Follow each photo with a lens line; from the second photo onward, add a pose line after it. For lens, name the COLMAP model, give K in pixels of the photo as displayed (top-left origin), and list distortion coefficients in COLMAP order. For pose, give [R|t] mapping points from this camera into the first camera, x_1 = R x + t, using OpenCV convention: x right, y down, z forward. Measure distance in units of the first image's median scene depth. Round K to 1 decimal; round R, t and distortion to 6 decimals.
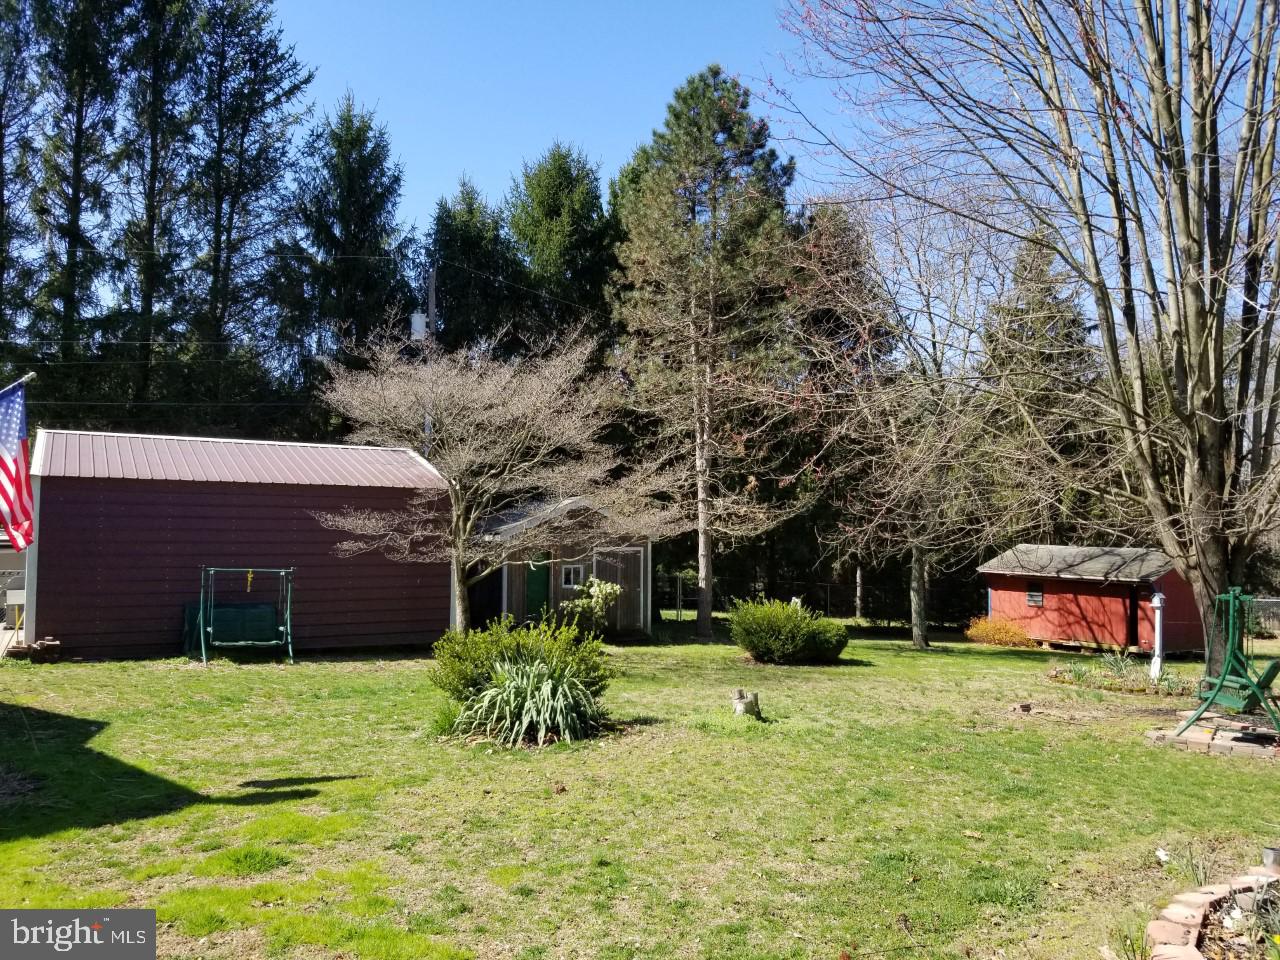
lens RADIAL K [[1008.6, 0, 640.8], [0, 1008.6, 479.4], [0, 0, 1]] dist [0.052775, -0.082074]
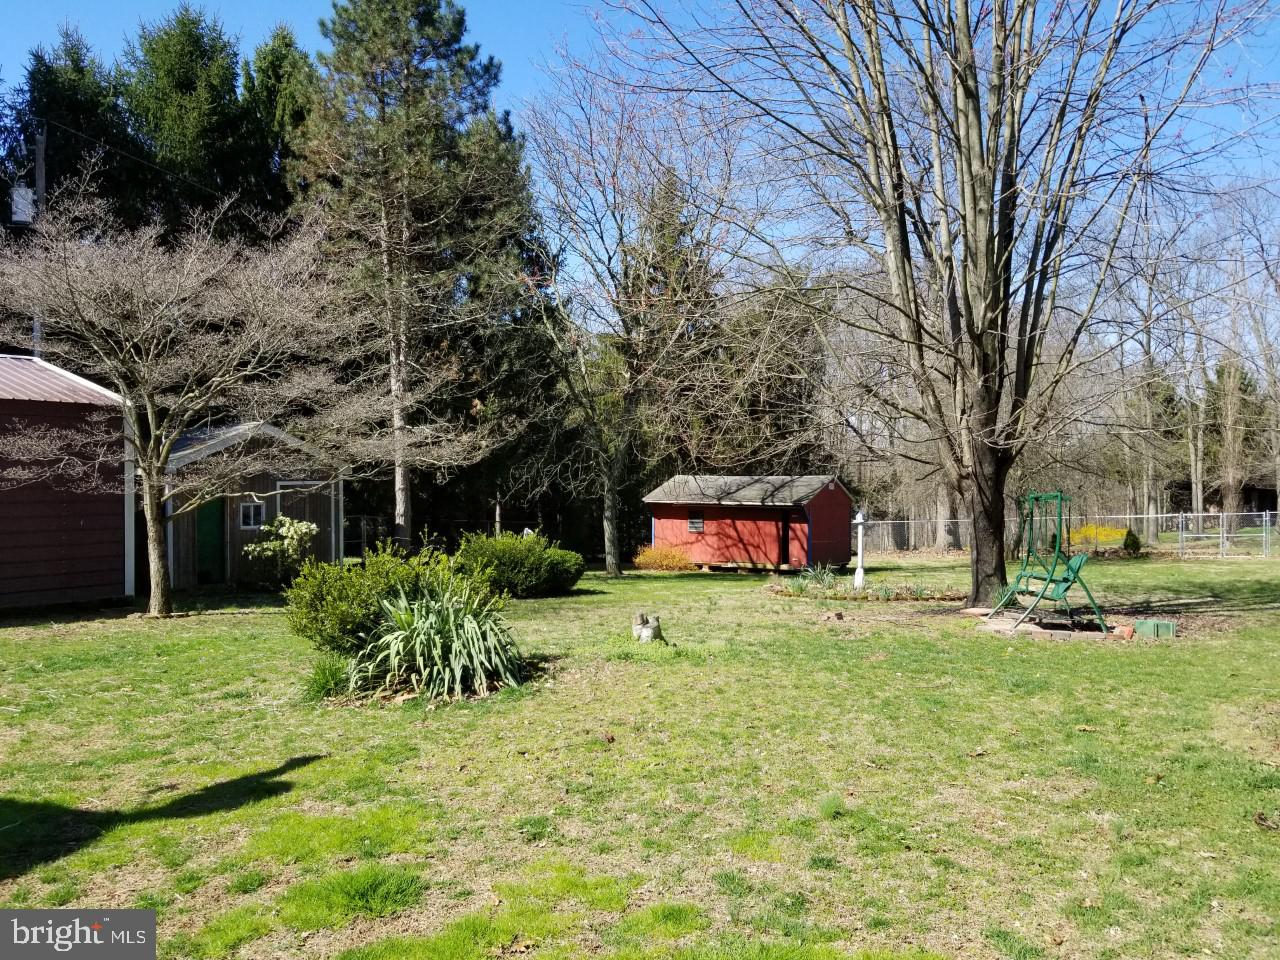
lens RADIAL K [[1008.6, 0, 644.2], [0, 1008.6, 481.1], [0, 0, 1]] dist [0.052775, -0.082074]
pose [[0.912503, -0.016996, 0.408717, -0.109718], [-0.005903, 0.998485, 0.054699, 0.017162], [-0.409028, -0.052326, 0.911021, 0.078787]]
